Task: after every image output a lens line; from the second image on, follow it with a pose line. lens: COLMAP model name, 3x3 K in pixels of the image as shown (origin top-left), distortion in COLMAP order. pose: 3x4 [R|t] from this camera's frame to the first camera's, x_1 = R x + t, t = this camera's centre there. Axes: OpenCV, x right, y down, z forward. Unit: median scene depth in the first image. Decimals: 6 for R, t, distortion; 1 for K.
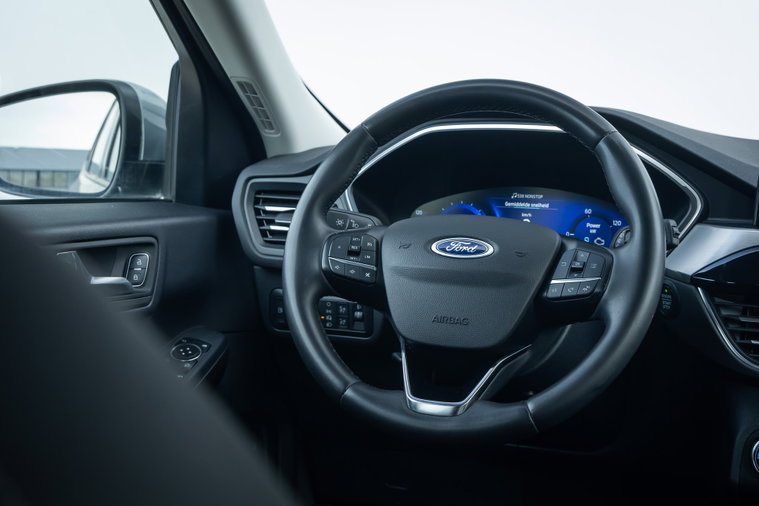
lens RADIAL K [[1098.1, 0, 391.4], [0, 1098.1, 258.7], [0, 0, 1]] dist [0.011415, 0.000000]
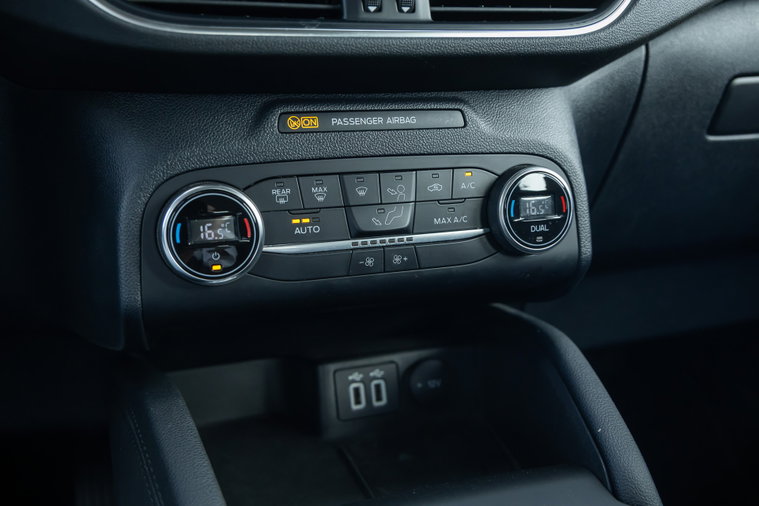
lens RADIAL K [[690.9, 0, 378.7], [0, 690.9, 256.9], [0, 0, 1]] dist [0.079227, 0.000000]
pose [[0.784392, -0.186603, 0.591530, 0.195132], [0.098409, 0.979034, 0.178351, 0.123470], [-0.612409, -0.081686, 0.786310, 0.618451]]
